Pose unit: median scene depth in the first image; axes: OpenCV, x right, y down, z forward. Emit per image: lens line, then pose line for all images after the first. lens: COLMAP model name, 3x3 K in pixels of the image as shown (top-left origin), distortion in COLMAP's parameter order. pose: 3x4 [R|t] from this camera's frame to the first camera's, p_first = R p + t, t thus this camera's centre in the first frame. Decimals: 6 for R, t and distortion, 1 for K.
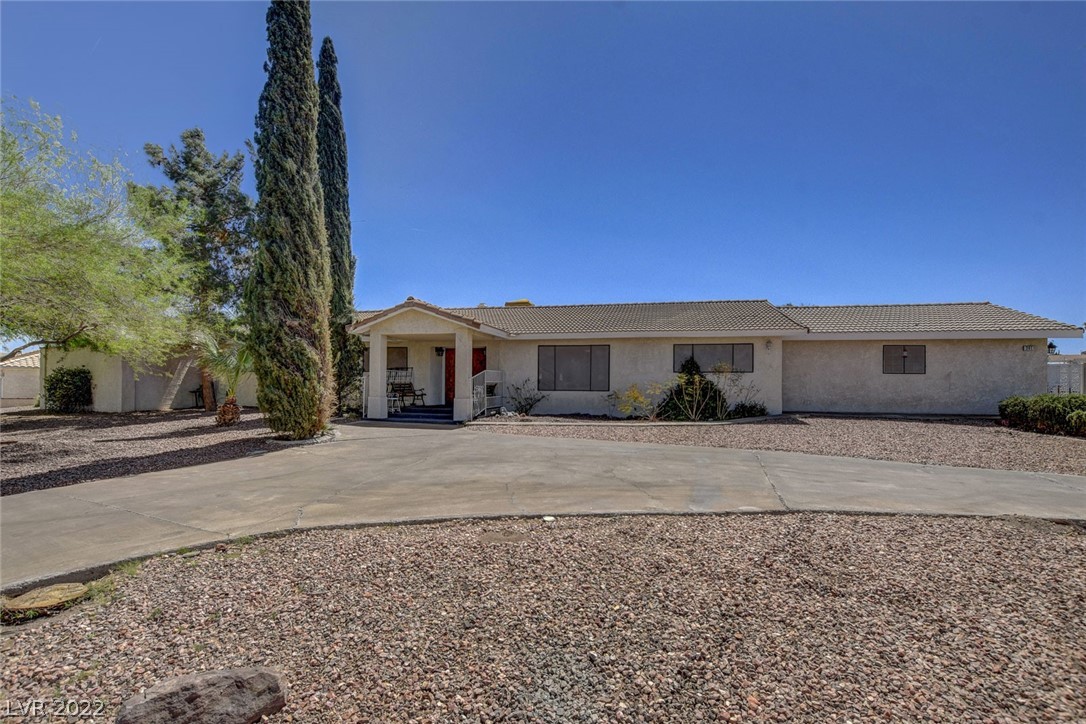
lens RADIAL K [[493.9, 0, 540.2], [0, 493.9, 359.8], [0, 0, 1]] dist [-0.023078, 0.000471]
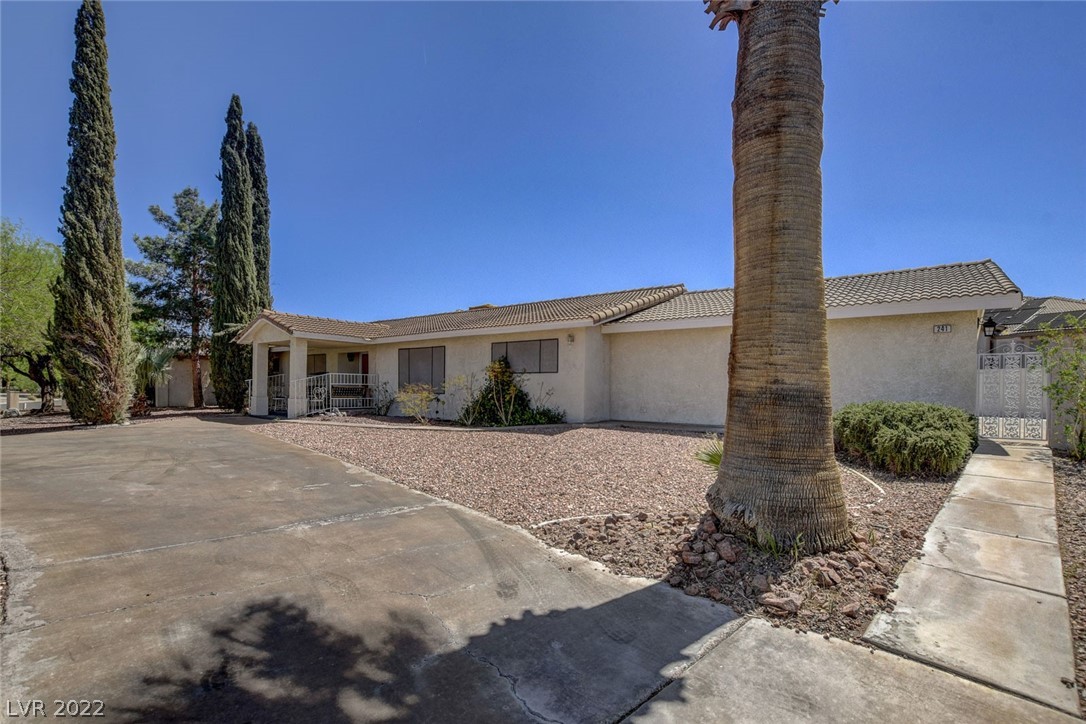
lens RADIAL K [[508.7, 0, 541.6], [0, 508.7, 381.5], [0, 0, 1]] dist [-0.018171, -0.000152]
pose [[0.906977, -0.002649, -0.421172, 0.772302], [0.014137, 0.999608, 0.024158, 0.019372], [0.420943, -0.027865, 0.906659, 0.191430]]
